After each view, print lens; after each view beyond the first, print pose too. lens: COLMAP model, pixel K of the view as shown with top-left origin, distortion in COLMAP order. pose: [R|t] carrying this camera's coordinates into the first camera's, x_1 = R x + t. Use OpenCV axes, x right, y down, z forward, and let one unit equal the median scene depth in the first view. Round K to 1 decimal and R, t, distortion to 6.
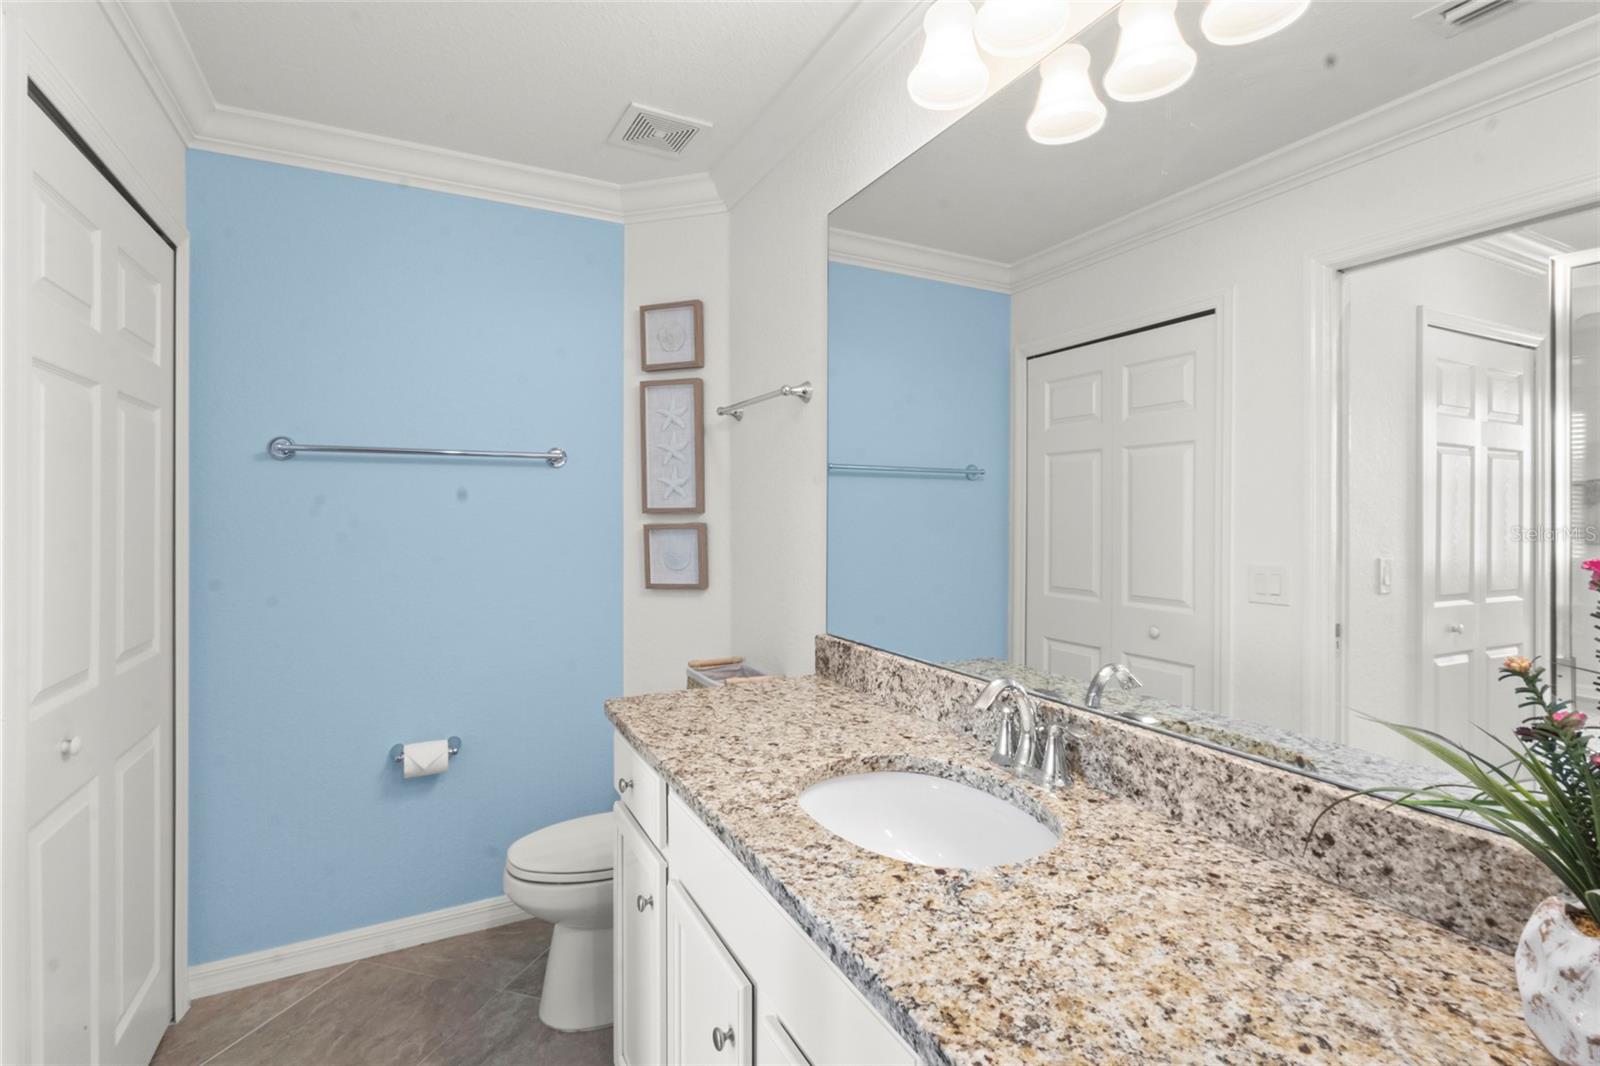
lens RADIAL K [[736.6, 0, 798.9], [0, 736.6, 523.9], [0, 0, 1]] dist [0.003022, 0.000752]
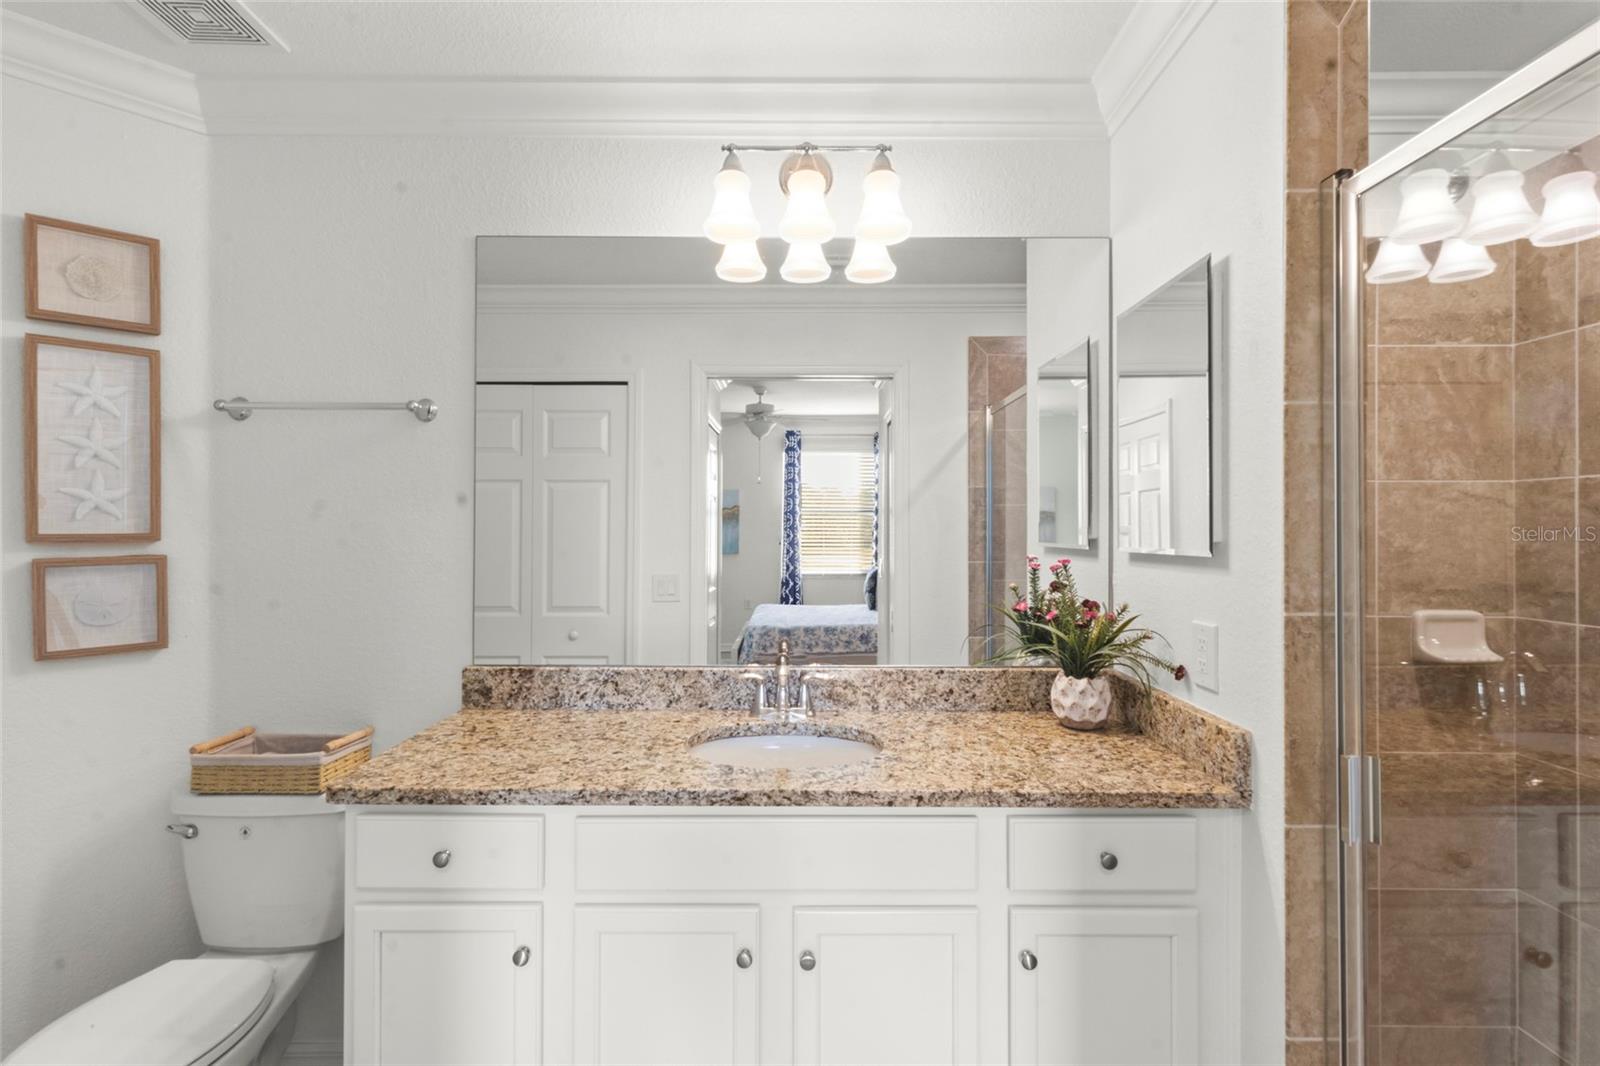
lens RADIAL K [[727.4, 0, 796.9], [0, 727.4, 547.9], [0, 0, 1]] dist [-0.013195, 0.000273]
pose [[0.463268, -0.018296, 0.886029, -0.730388], [0.010502, 0.999830, 0.015155, -0.018273], [-0.886156, 0.002284, 0.463381, 0.214413]]
